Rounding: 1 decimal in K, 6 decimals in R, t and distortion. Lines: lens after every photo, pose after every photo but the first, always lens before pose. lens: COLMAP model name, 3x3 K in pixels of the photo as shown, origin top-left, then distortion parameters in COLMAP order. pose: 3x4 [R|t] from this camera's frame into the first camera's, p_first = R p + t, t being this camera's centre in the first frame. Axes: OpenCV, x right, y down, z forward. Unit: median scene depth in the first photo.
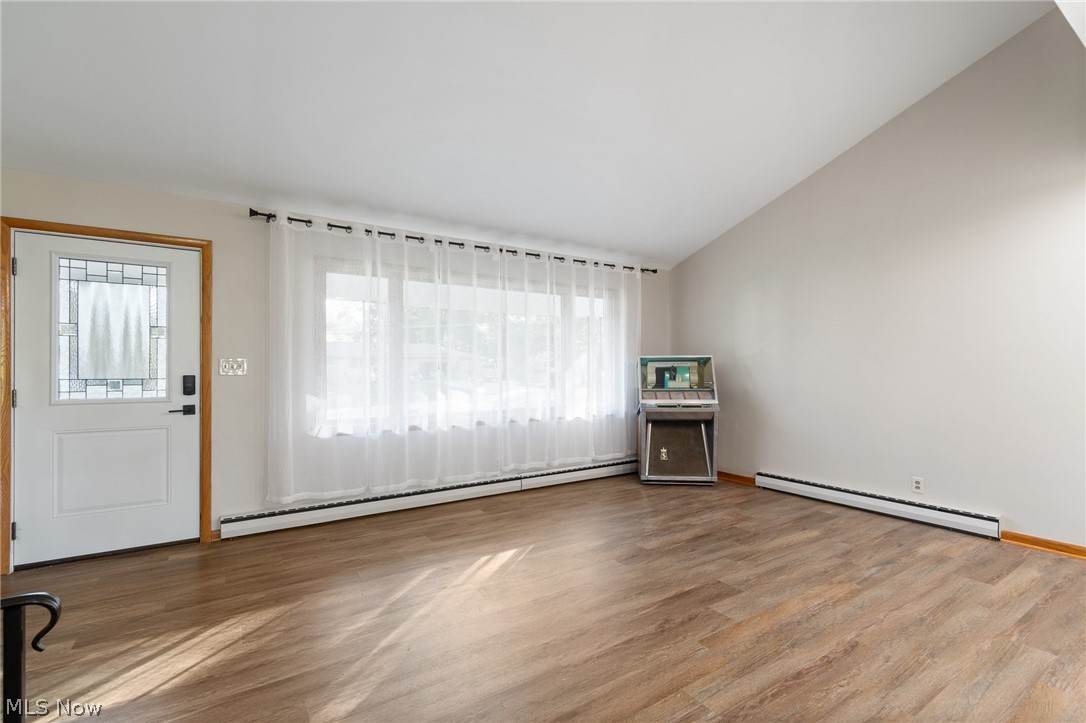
lens RADIAL K [[480.0, 0, 541.7], [0, 480.0, 365.0], [0, 0, 1]] dist [-0.000359, -0.000176]
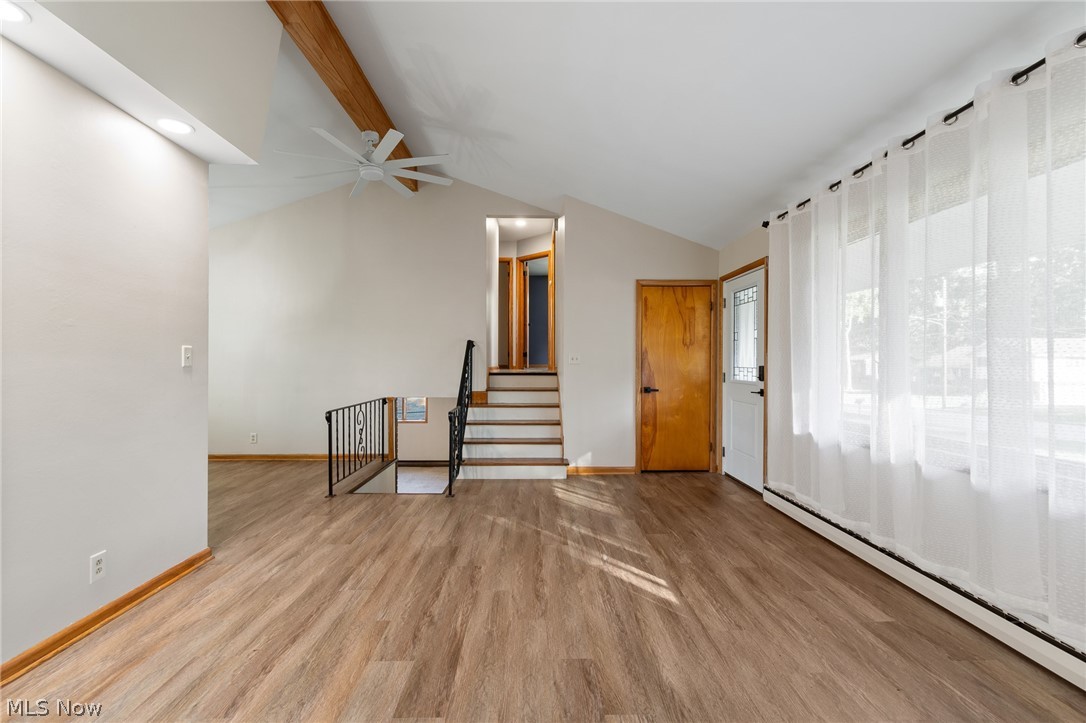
lens RADIAL K [[480.0, 0, 541.7], [0, 480.0, 365.0], [0, 0, 1]] dist [-0.000359, -0.000176]
pose [[-0.520229, 0.007394, -0.853995, 0.507630], [0.005982, 0.999970, 0.005014, 0.007166], [0.854006, -0.002500, -0.520257, 0.889846]]
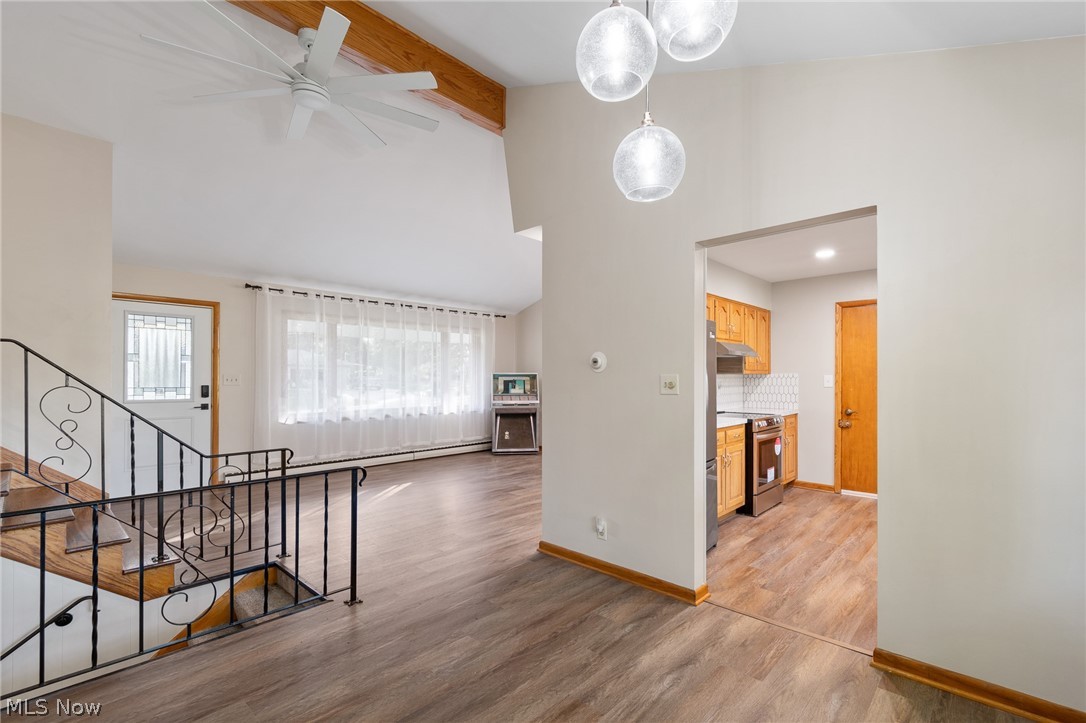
lens RADIAL K [[483.4, 0, 539.6], [0, 483.4, 376.6], [0, 0, 1]] dist [0.000747, 0.000095]
pose [[0.971989, 0.005508, 0.234962, -0.017209], [-0.006897, 0.999963, 0.005092, -0.018111], [-0.234925, -0.006570, 0.971991, -0.644794]]
